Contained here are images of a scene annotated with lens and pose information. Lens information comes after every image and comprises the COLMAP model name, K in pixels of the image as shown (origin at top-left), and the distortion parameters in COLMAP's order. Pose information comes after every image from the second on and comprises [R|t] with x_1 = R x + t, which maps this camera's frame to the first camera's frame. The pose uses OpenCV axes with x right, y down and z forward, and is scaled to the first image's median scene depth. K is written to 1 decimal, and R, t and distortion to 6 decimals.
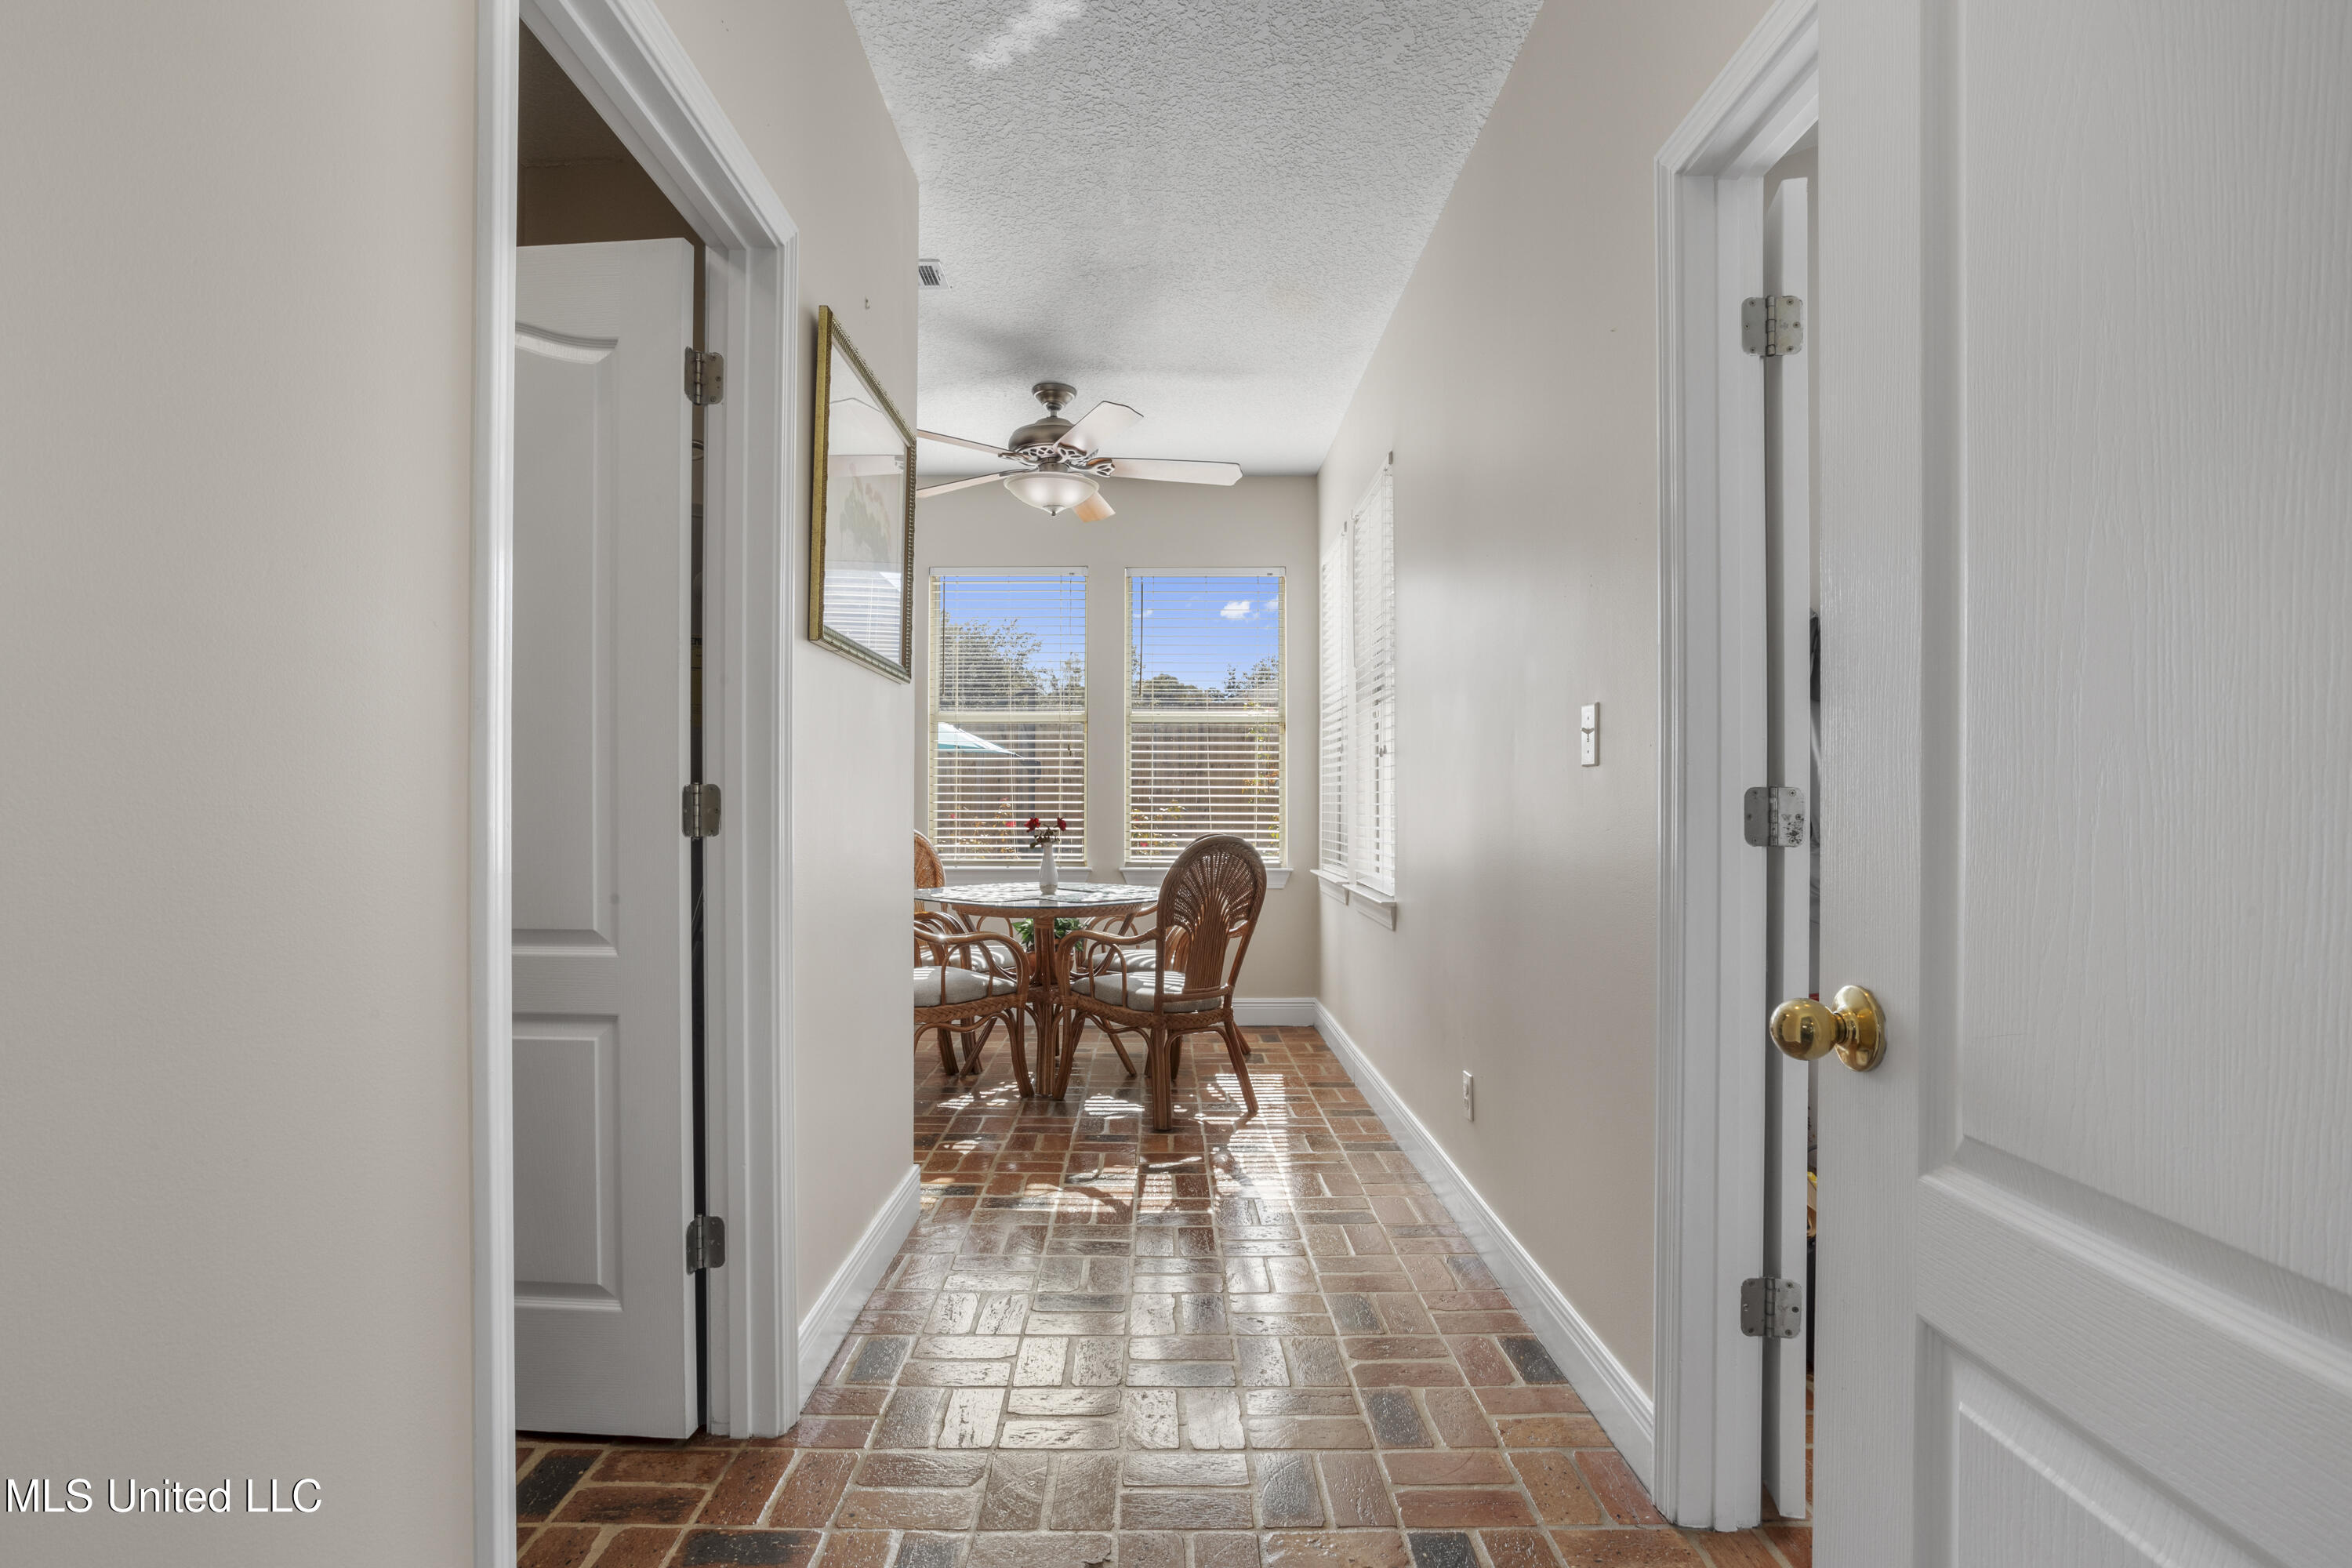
lens RADIAL K [[1201.0, 0, 1166.8], [0, 1201.0, 801.2], [0, 0, 1]] dist [-0.001145, 0.002146]
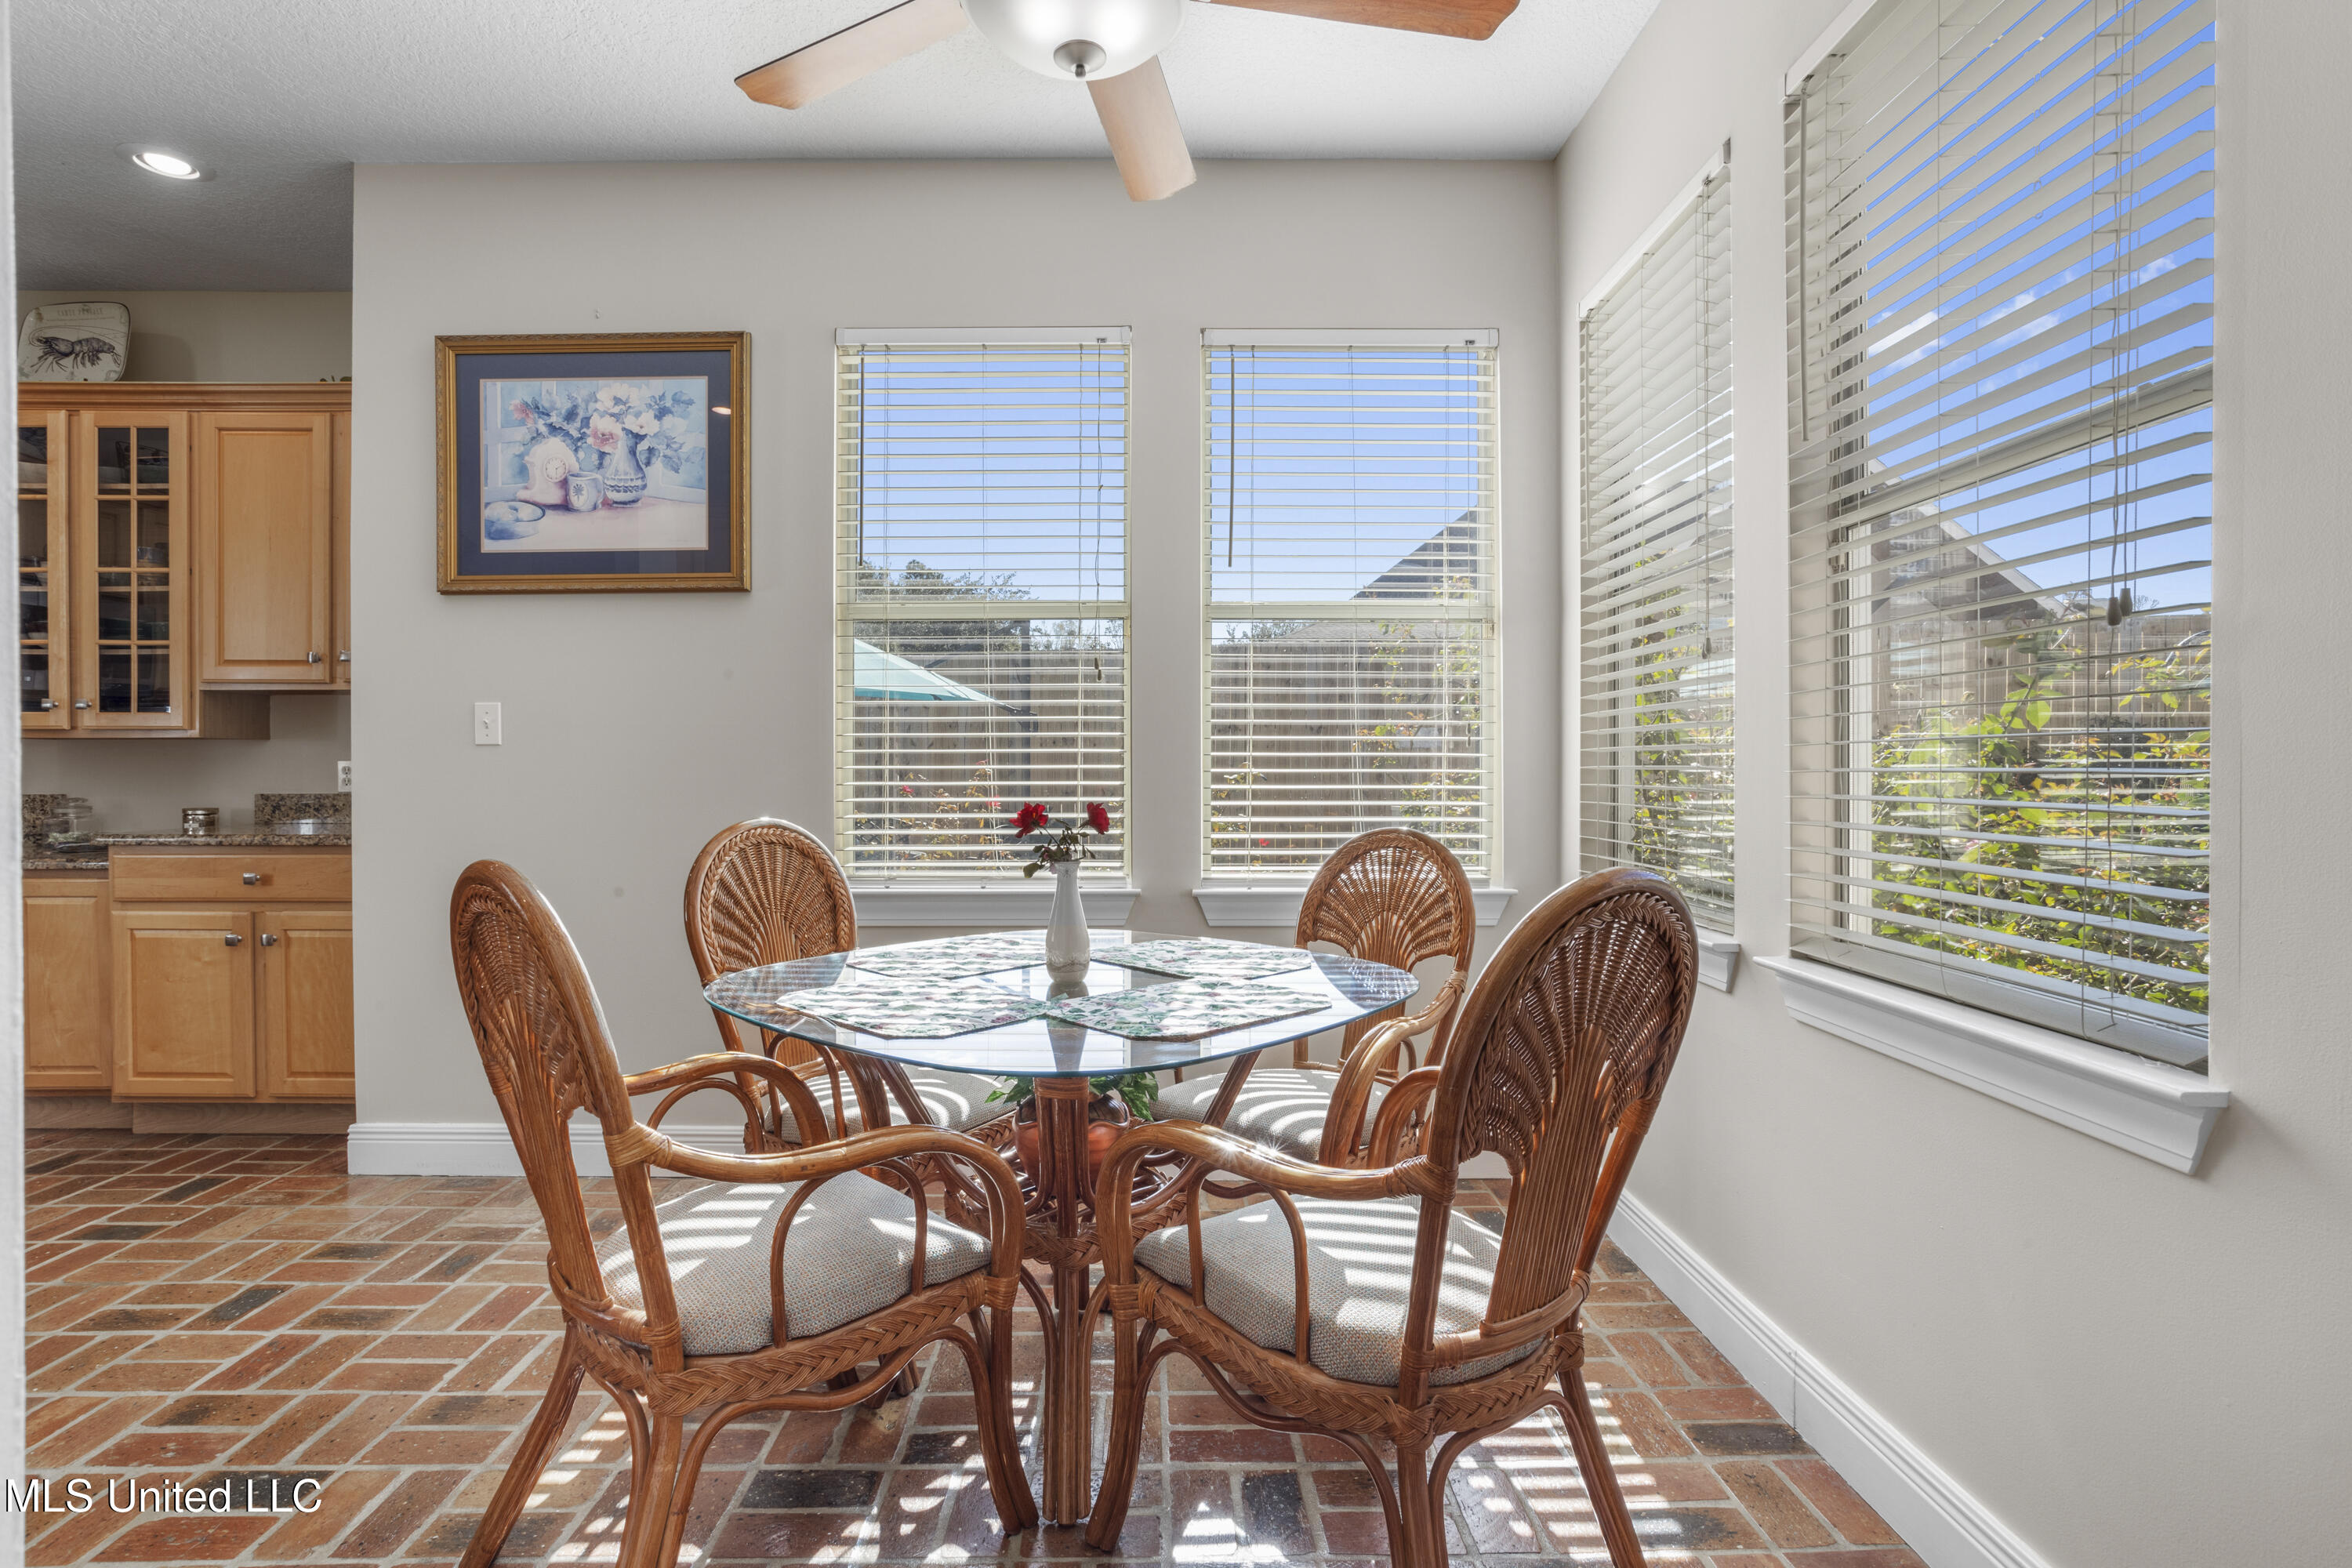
lens RADIAL K [[1201.0, 0, 1191.5], [0, 1201.0, 780.2], [0, 0, 1]] dist [-0.001145, 0.002146]
pose [[0.999651, -0.000472, 0.026419, -0.063411], [0.000128, 0.999915, 0.013034, 0.000367], [-0.026423, -0.013026, 0.999566, 0.547992]]
